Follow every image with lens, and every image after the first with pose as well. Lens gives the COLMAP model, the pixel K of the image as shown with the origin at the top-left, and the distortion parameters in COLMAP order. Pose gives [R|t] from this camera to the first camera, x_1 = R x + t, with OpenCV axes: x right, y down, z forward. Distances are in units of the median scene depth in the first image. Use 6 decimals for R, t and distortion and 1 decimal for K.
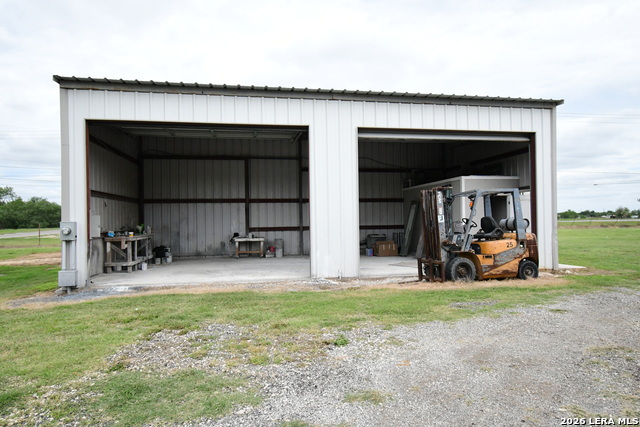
lens RADIAL K [[397.1, 0, 320.0], [0, 397.1, 213.5], [0, 0, 1]] dist [-0.003278, 0.000242]
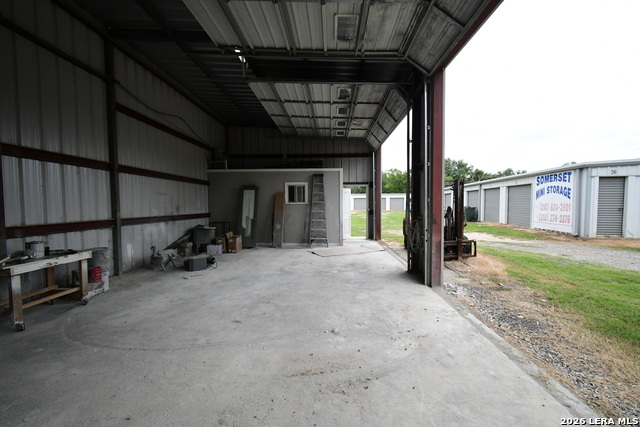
lens RADIAL K [[282.5, 0, 320.0], [0, 282.5, 213.5], [0, 0, 1]] dist [0.001210, -0.000145]
pose [[0.217355, -0.018972, 0.975908, -0.359363], [-0.013439, 0.999658, 0.022427, 0.014944], [-0.976000, -0.017990, 0.217026, 0.708403]]
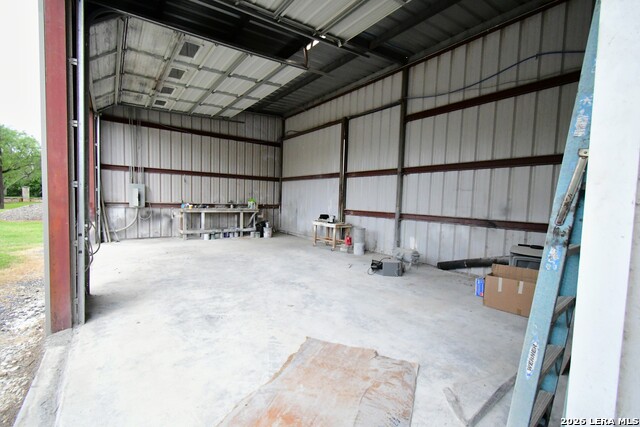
lens RADIAL K [[282.5, 0, 320.0], [0, 282.5, 213.5], [0, 0, 1]] dist [0.001210, -0.000145]
pose [[0.443969, 0.071761, -0.893164, 0.308552], [-0.022464, 0.997366, 0.068966, 0.006451], [0.895761, -0.010555, 0.444411, 0.733633]]
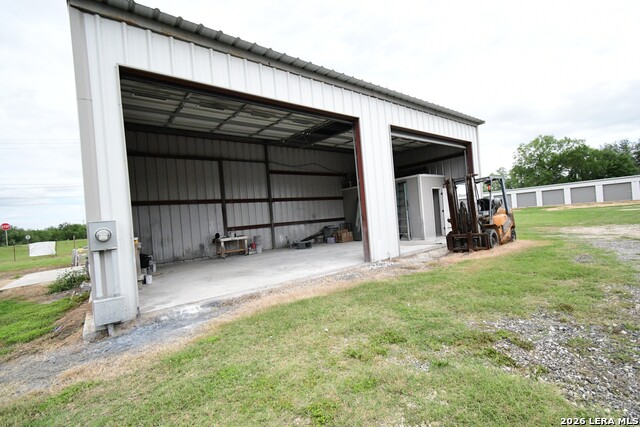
lens RADIAL K [[282.5, 0, 320.0], [0, 282.5, 213.5], [0, 0, 1]] dist [0.001210, -0.000145]
pose [[0.885544, -0.050670, 0.461784, -0.307486], [0.060477, 0.998149, -0.006451, 0.019365], [-0.460603, 0.033640, 0.886969, 0.254623]]
